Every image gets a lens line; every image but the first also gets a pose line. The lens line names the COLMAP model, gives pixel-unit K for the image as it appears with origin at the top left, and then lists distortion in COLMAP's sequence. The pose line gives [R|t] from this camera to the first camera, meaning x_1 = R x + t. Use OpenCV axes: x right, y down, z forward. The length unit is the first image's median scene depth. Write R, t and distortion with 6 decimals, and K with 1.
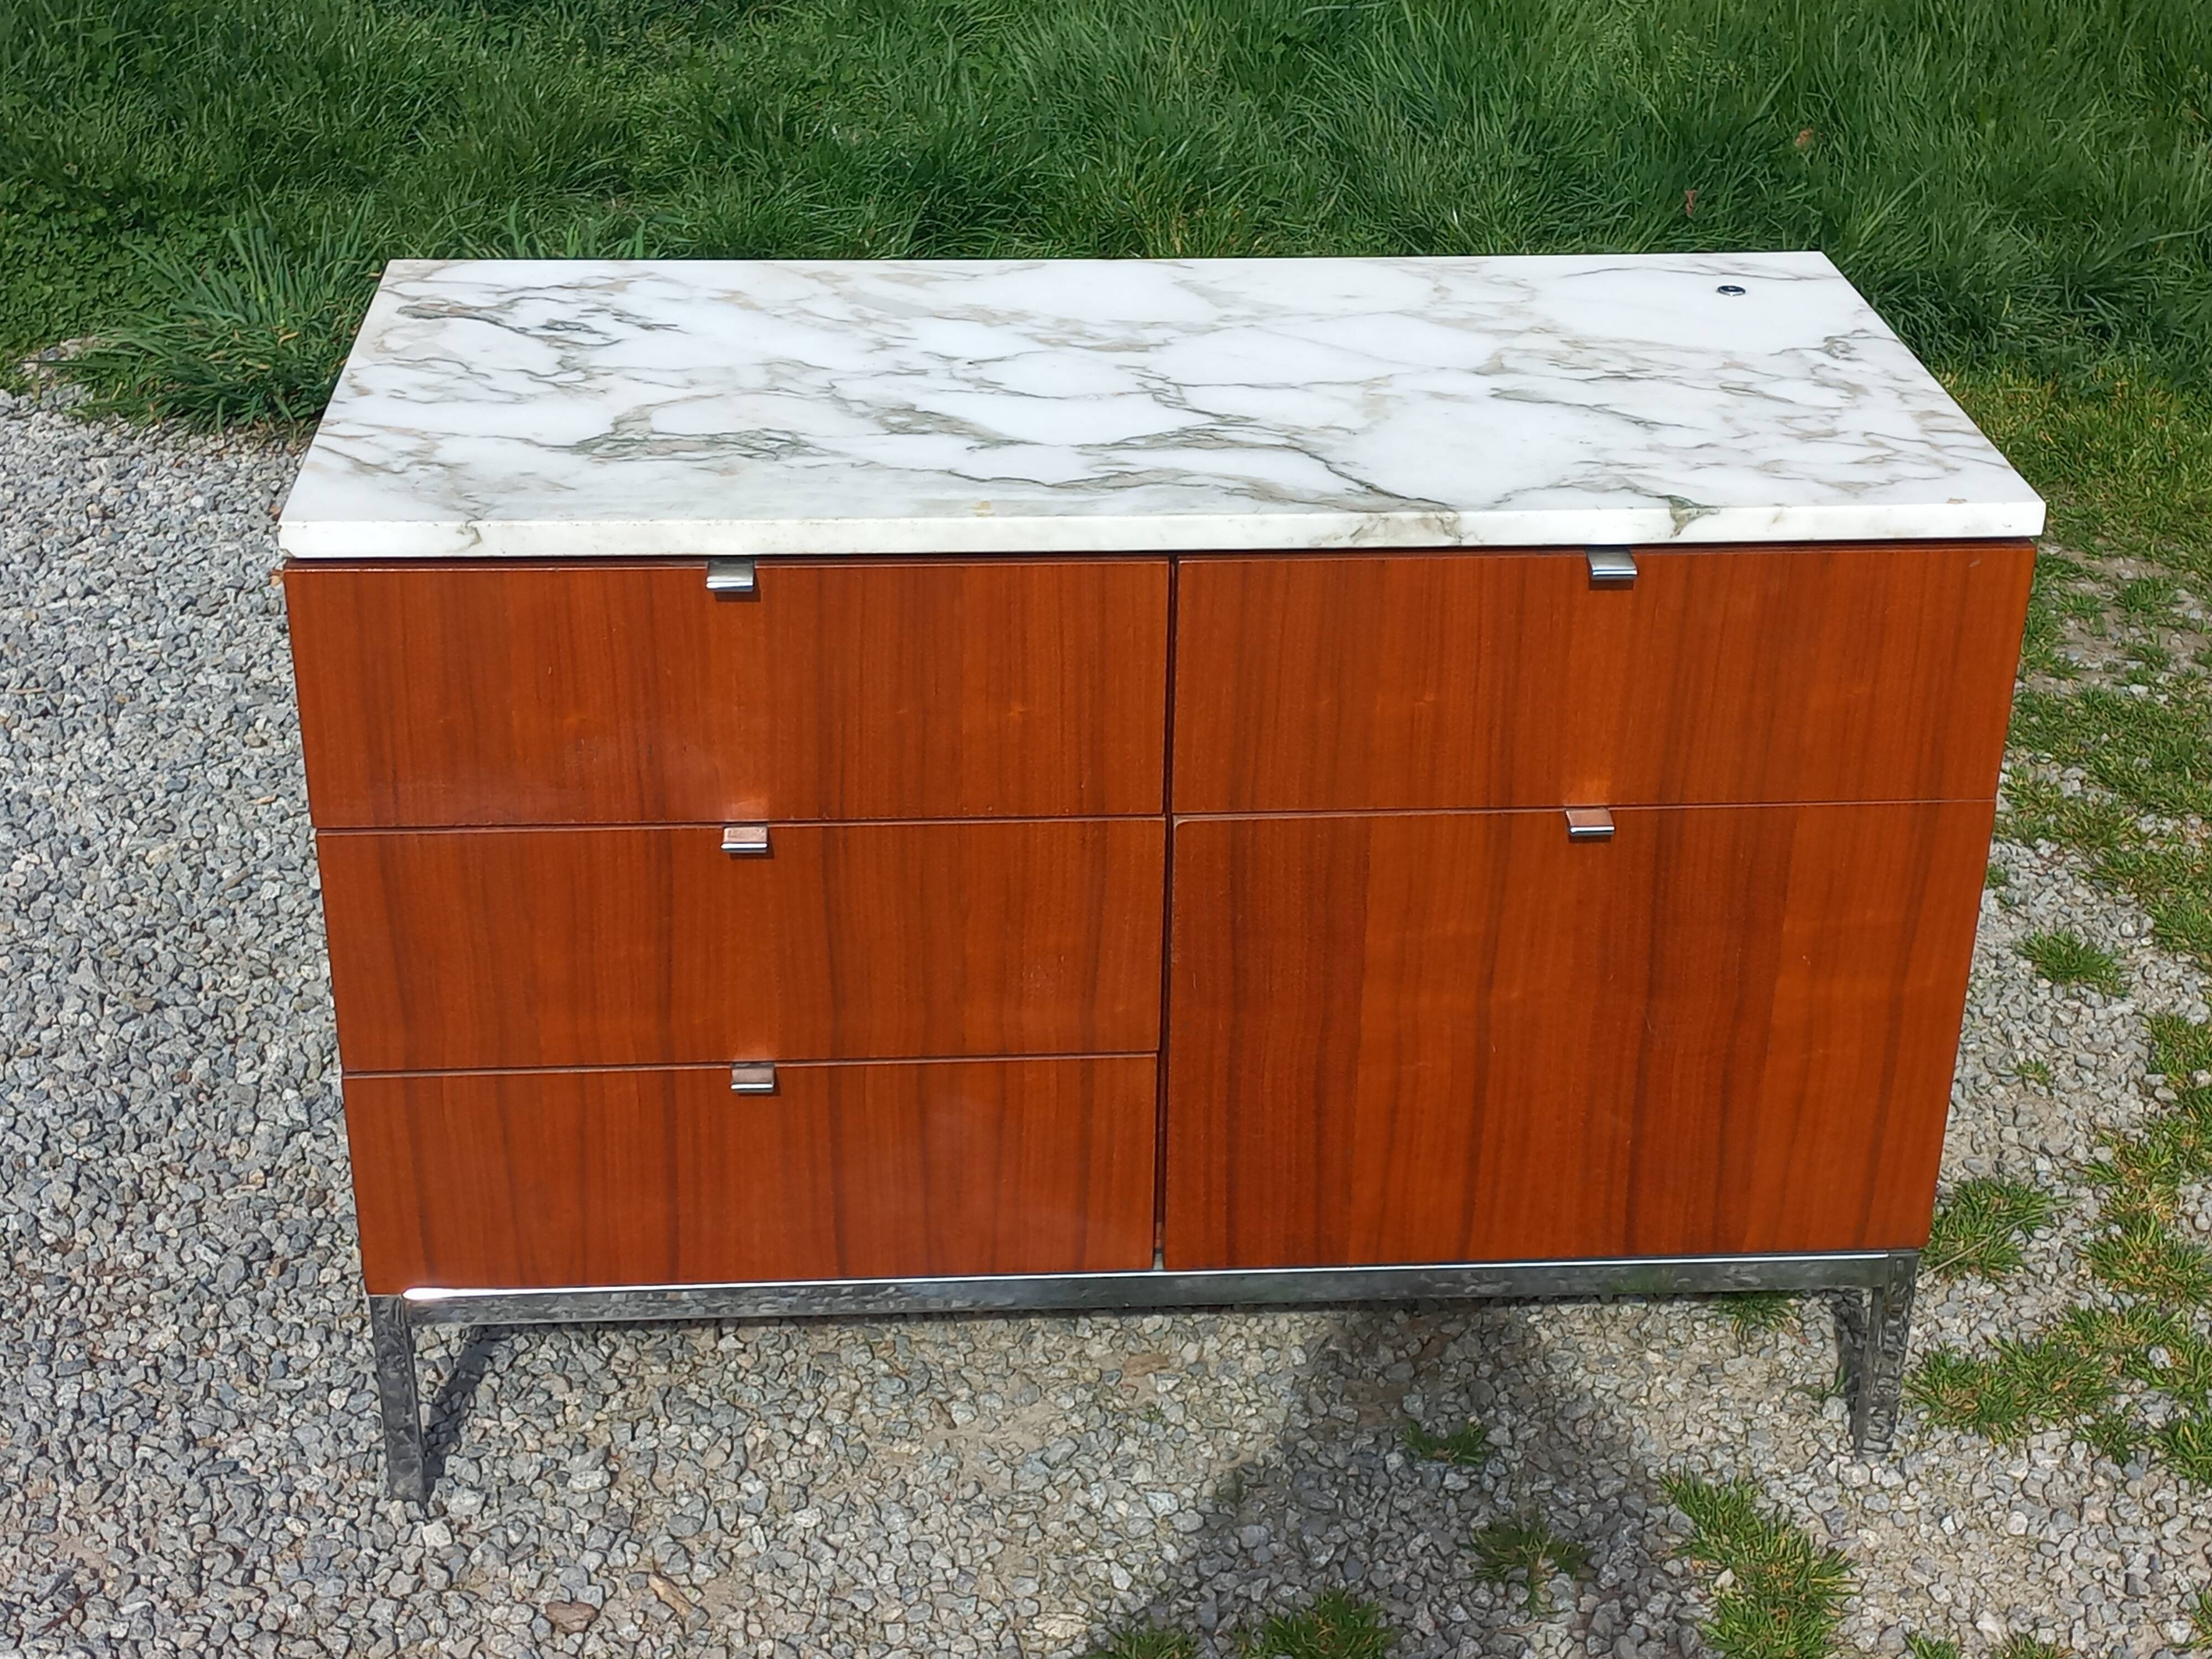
lens RADIAL K [[3182.4, 0, 1108.0], [0, 3182.4, 796.9], [0, 0, 1]] dist [0.108894, -0.127404]
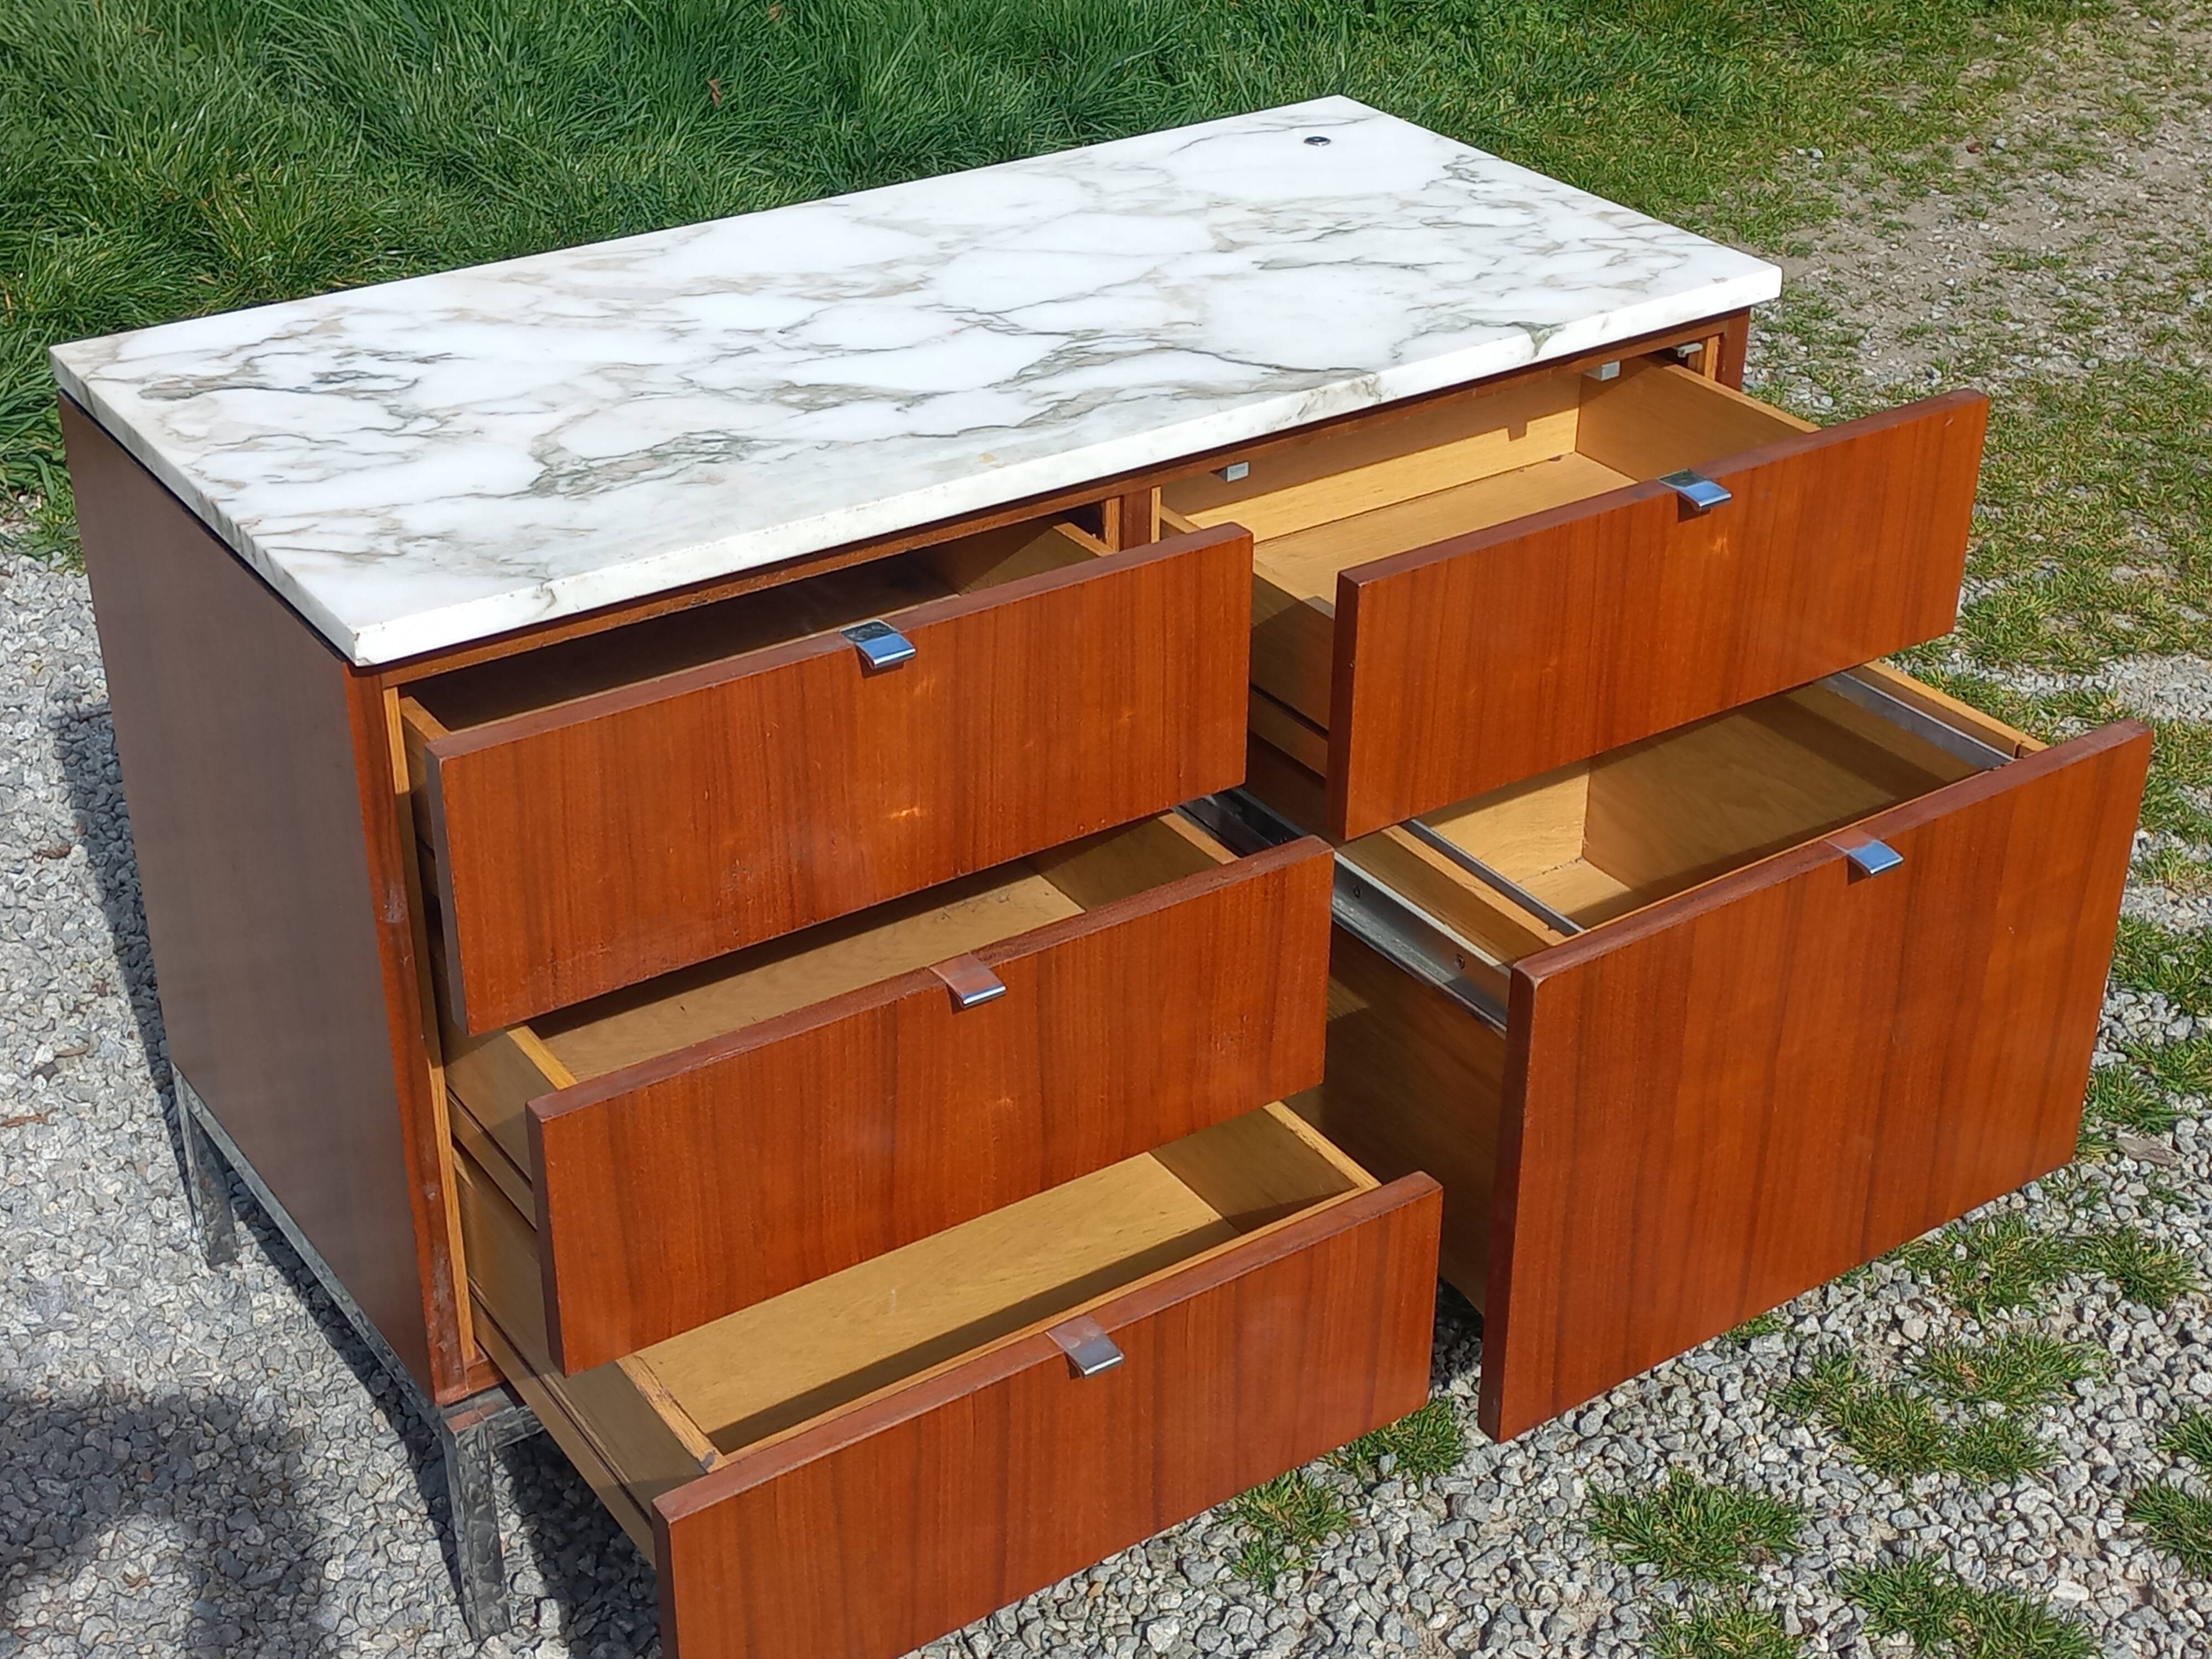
lens RADIAL K [[3165.7, 0, 1113.7], [0, 3165.7, 796.4], [0, 0, 1]] dist [0.116727, -0.141979]
pose [[0.864979, -0.252017, 0.433935, -0.411292], [0.236159, 0.967433, 0.091114, -0.061485], [-0.442765, 0.023666, 0.896325, 0.075863]]
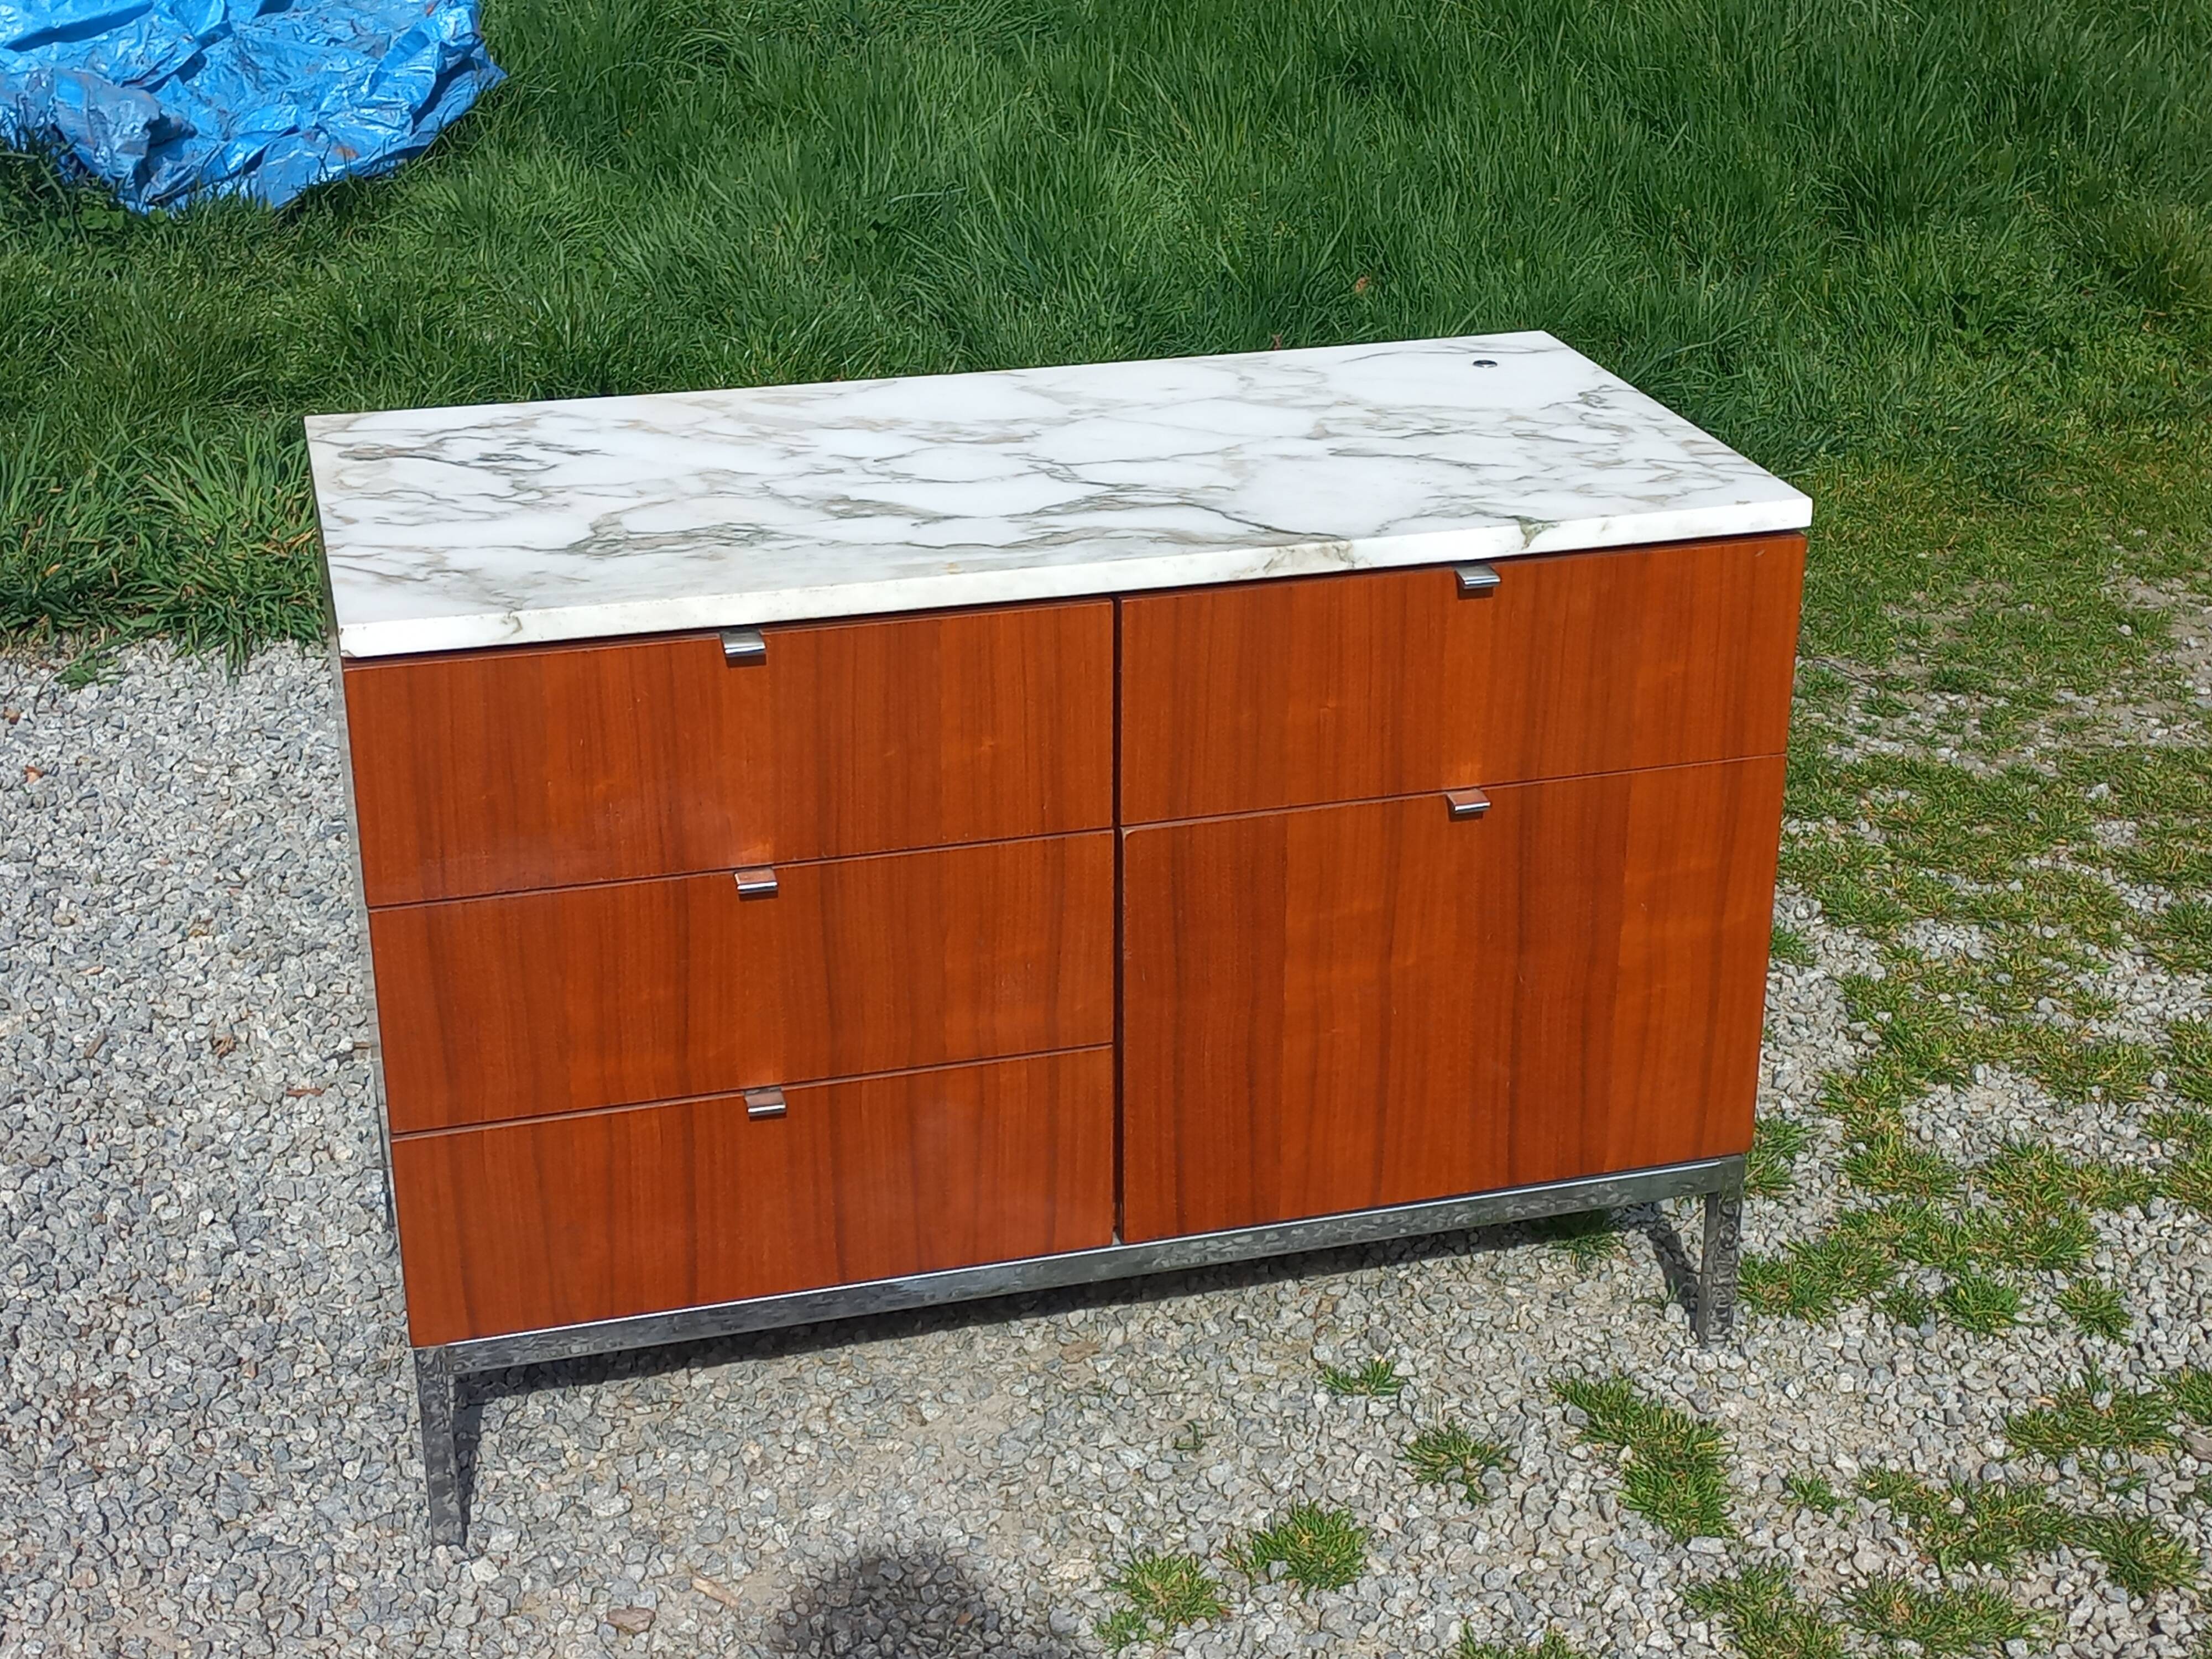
lens RADIAL K [[3165.7, 0, 1113.7], [0, 3165.7, 796.4], [0, 0, 1]] dist [0.116727, -0.141979]
pose [[0.979301, -0.090999, 0.180801, -0.172788], [0.103173, 0.992906, -0.059096, 0.056992], [-0.174140, 0.076526, 0.981743, -0.110898]]
